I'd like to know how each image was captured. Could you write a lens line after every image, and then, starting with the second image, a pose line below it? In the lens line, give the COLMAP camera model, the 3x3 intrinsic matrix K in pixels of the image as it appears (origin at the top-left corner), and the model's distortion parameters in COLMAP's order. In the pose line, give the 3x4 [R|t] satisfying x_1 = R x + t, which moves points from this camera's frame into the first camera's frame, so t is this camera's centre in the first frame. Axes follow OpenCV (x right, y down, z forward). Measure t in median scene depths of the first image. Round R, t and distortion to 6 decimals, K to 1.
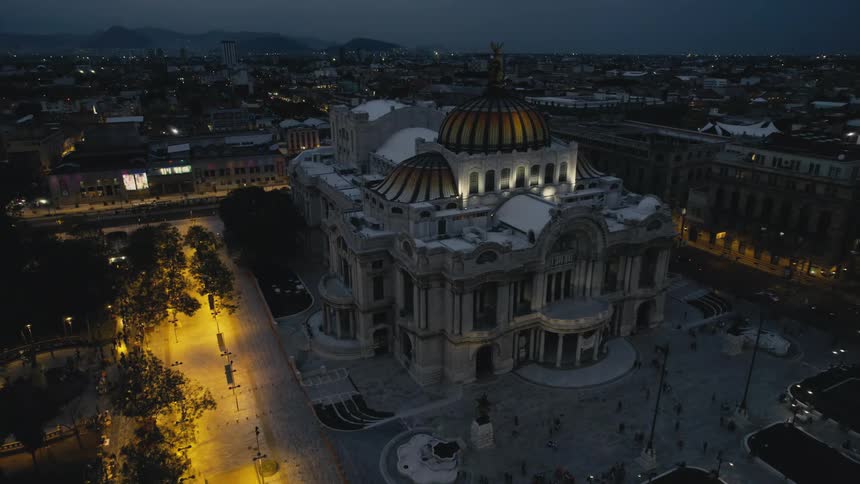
lens RADIAL K [[554.4, 0, 430.0], [0, 554.4, 242.0], [0, 0, 1]] dist [-0.060241, 0.000127]
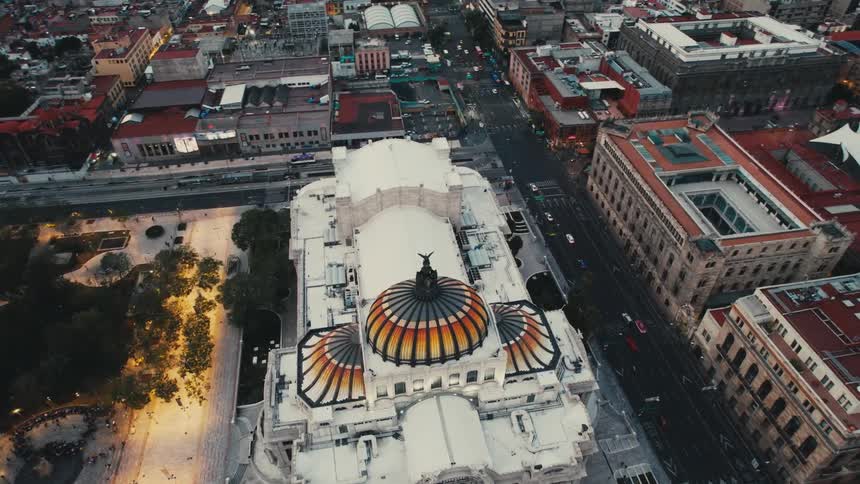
lens RADIAL K [[554.4, 0, 430.0], [0, 554.4, 242.0], [0, 0, 1]] dist [-0.060241, 0.000127]
pose [[0.961938, 0.181306, -0.204461, 0.212111], [-0.094555, 0.922818, 0.373451, -0.490917], [0.256389, -0.339903, 0.904837, 0.132911]]
